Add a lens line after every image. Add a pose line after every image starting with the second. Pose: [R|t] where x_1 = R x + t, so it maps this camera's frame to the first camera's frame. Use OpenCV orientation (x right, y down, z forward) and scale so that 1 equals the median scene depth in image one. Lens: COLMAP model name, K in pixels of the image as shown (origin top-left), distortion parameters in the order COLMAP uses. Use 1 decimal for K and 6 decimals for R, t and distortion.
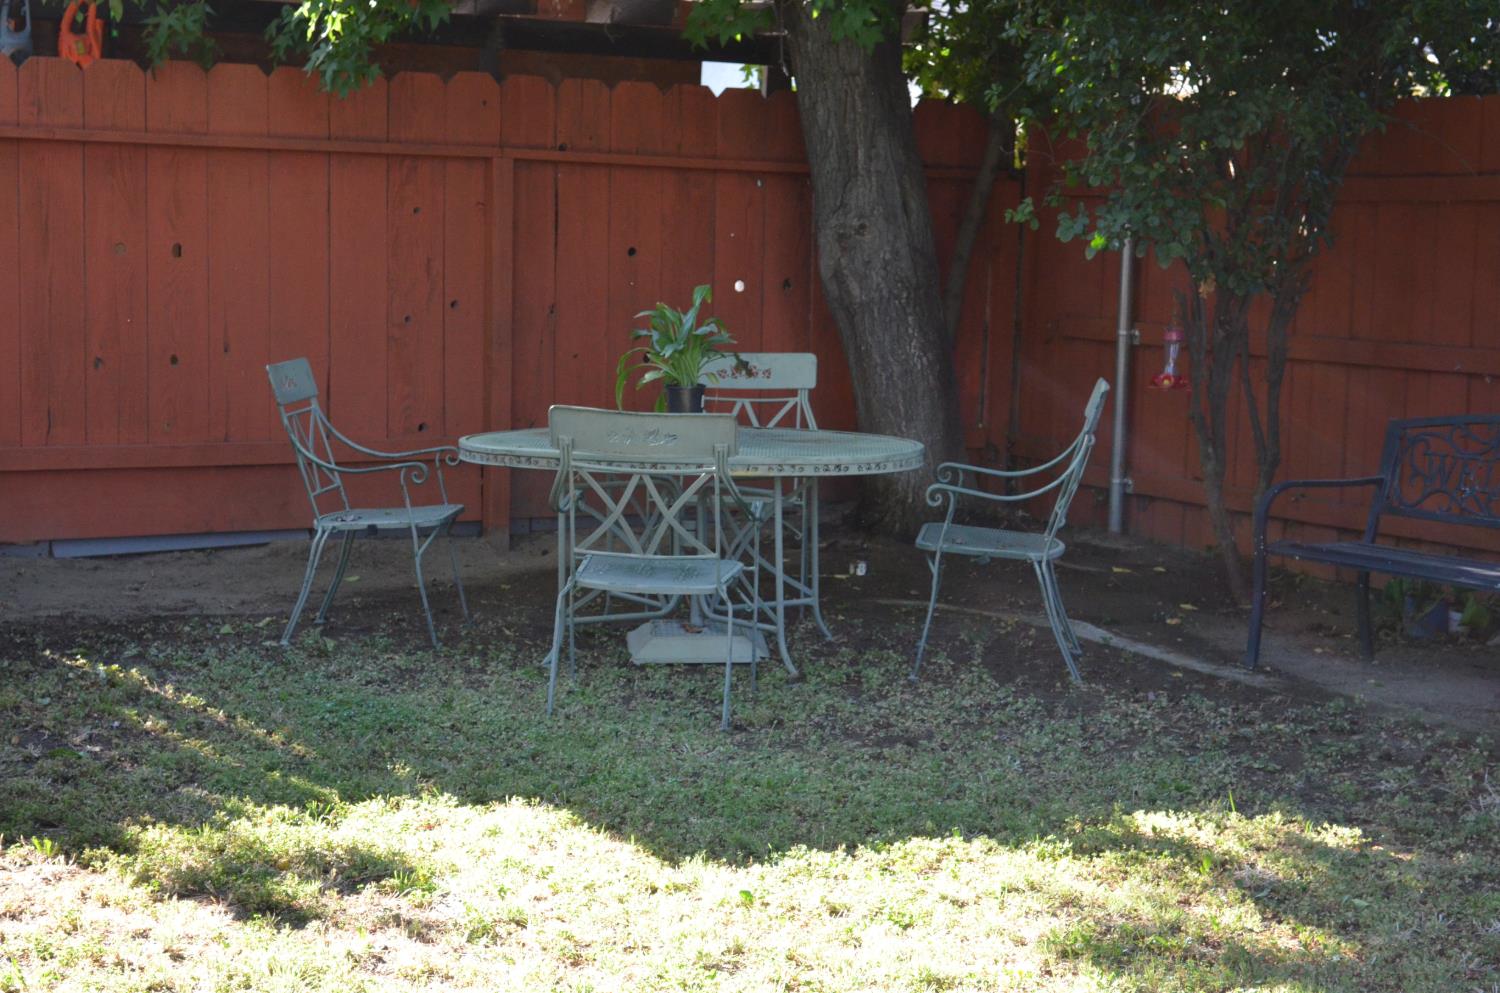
lens RADIAL K [[2864.1, 0, 750.0], [0, 2864.1, 496.5], [0, 0, 1]] dist [0.032675, -0.035204]
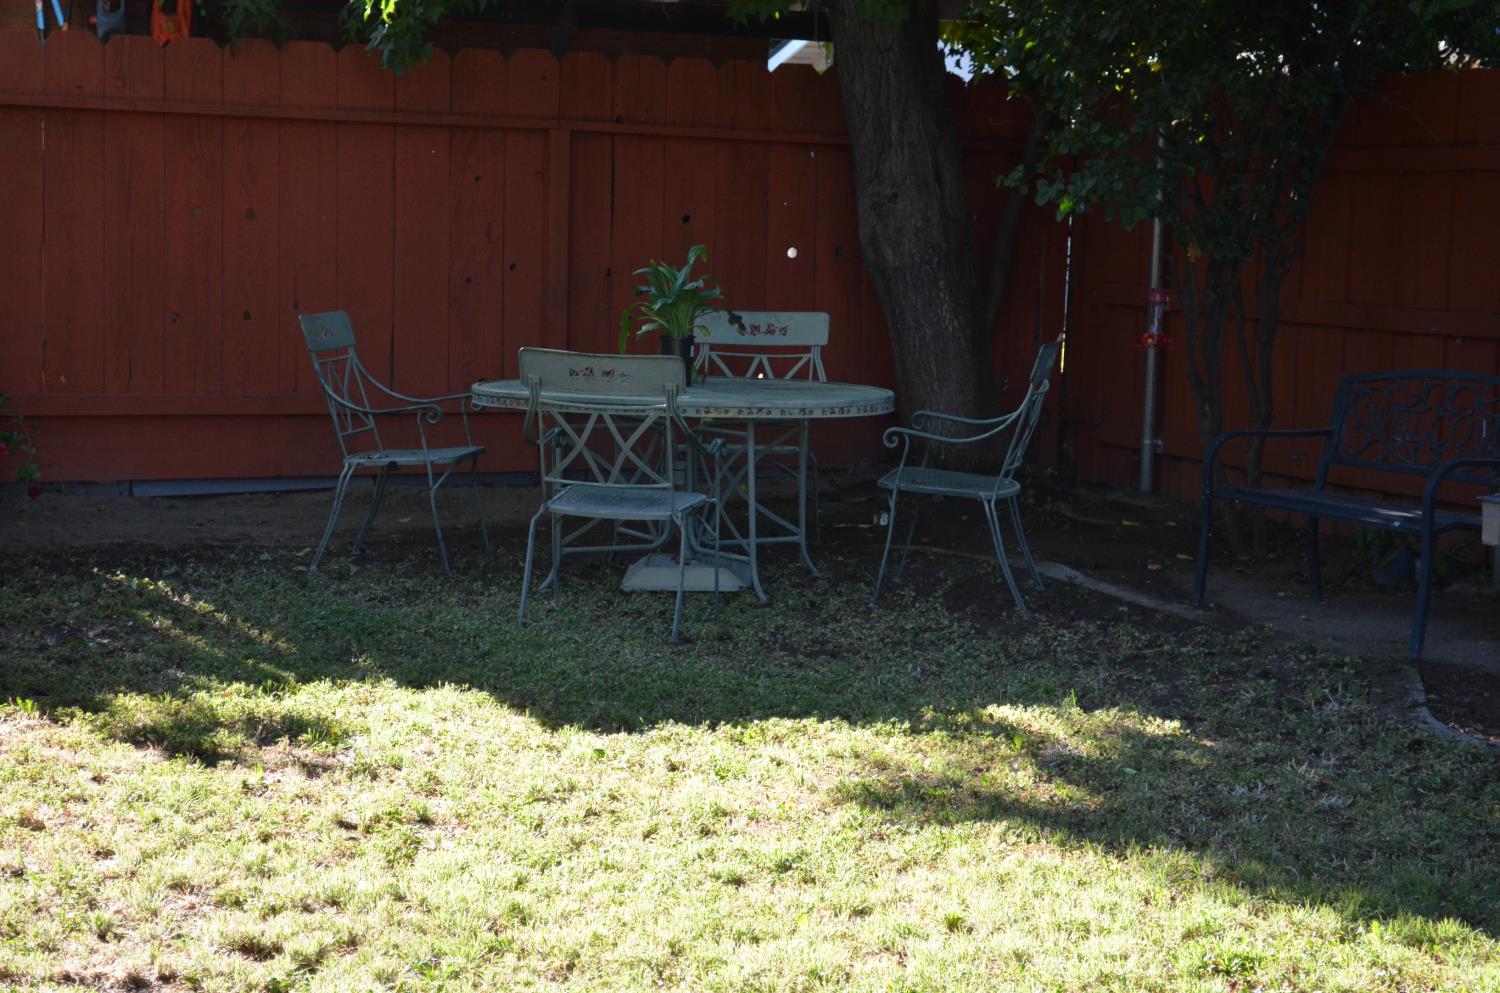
lens RADIAL K [[3096.0, 0, 750.0], [0, 3096.0, 496.5], [0, 0, 1]] dist [0.028663, 0.209388]
pose [[0.995058, 0.013112, -0.098426, 0.120255], [-0.013468, 0.999905, -0.002956, 0.024769], [0.098378, 0.004267, 0.995140, -0.165079]]
